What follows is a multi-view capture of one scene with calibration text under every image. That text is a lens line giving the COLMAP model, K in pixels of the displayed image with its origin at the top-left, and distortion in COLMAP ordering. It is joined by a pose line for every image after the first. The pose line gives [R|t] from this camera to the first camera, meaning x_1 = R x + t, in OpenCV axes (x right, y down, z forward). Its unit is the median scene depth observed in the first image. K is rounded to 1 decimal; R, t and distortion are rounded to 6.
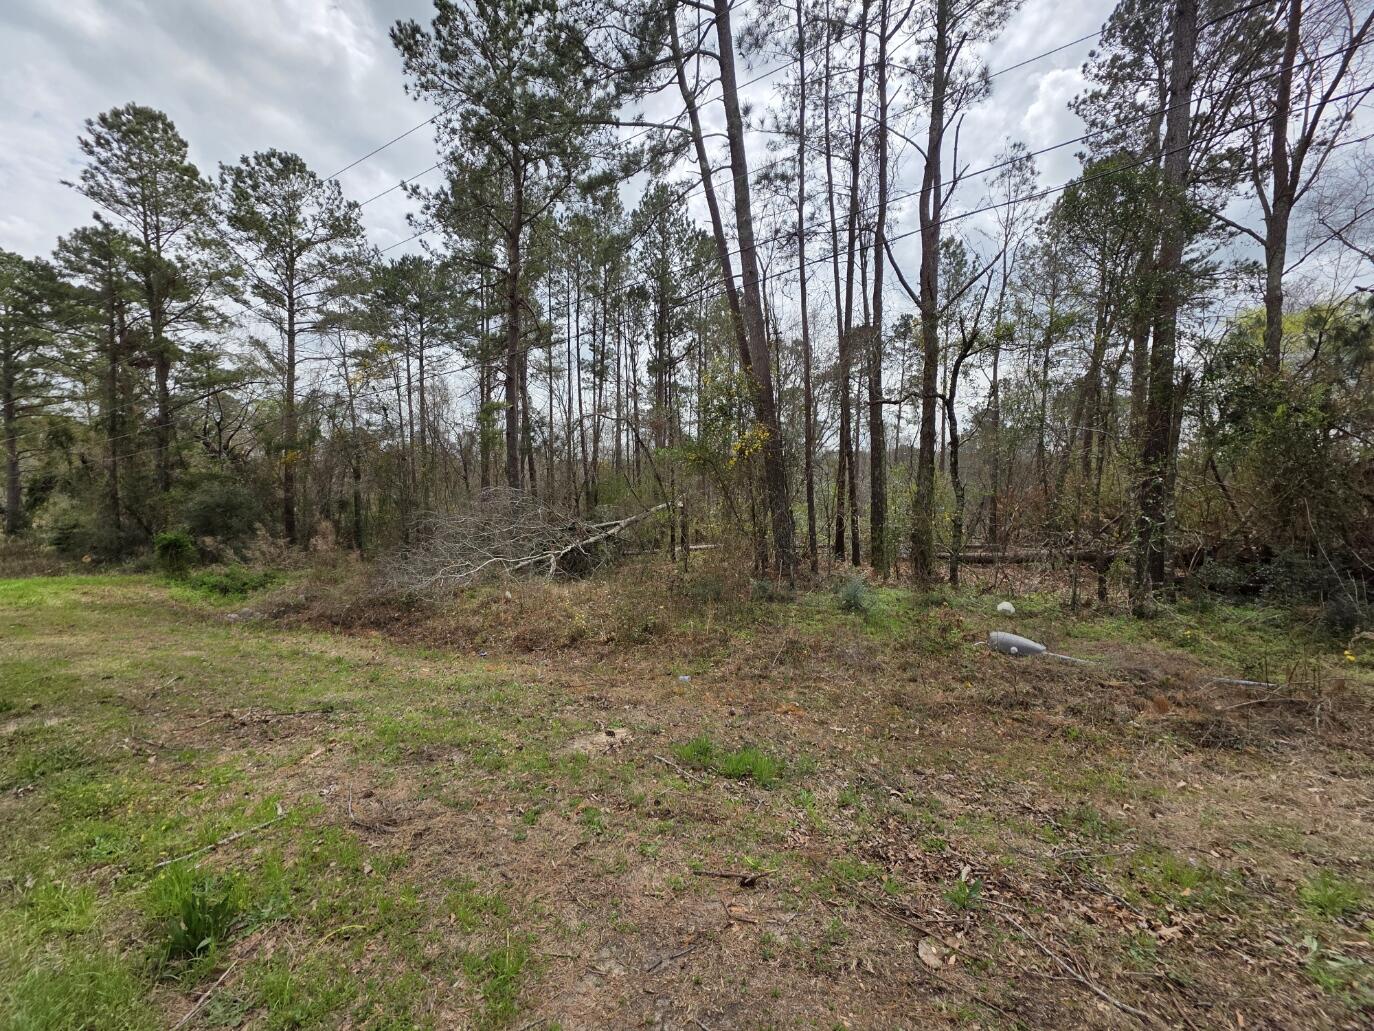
lens RADIAL K [[535.1, 0, 685.9], [0, 535.1, 508.2], [0, 0, 1]] dist [0.001467, 0.000281]
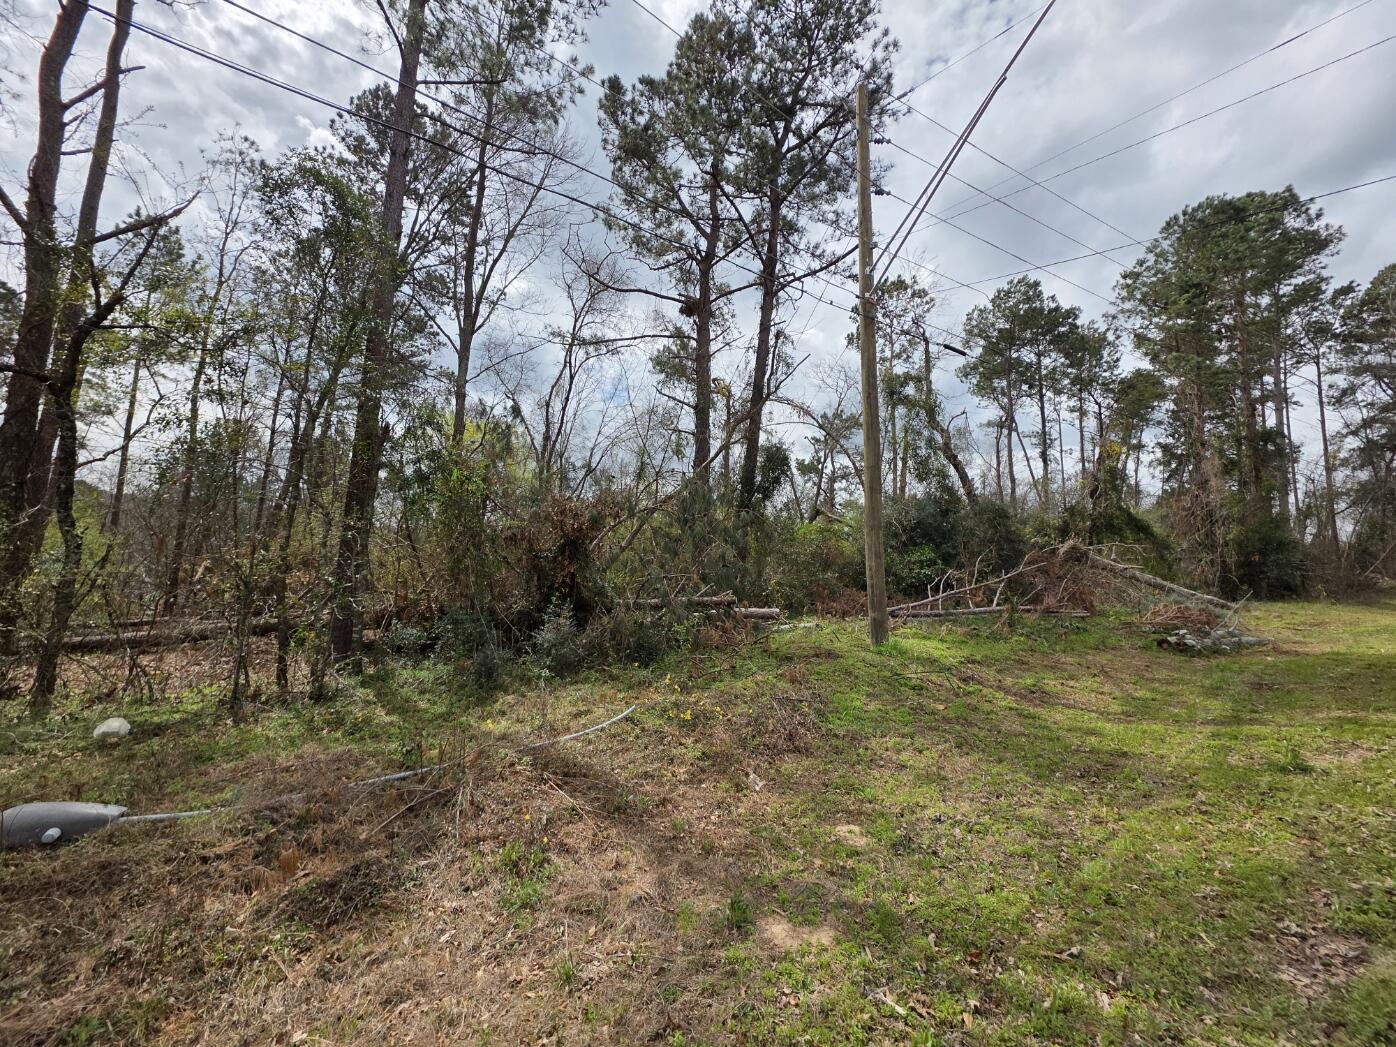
lens RADIAL K [[549.0, 0, 698.0], [0, 549.0, 523.5], [0, 0, 1]] dist [0.001326, 0.000272]
pose [[0.323507, 0.084363, 0.942458, 0.206369], [-0.003213, 0.996110, -0.088062, 0.006394], [-0.946220, 0.025460, 0.322519, 0.162818]]
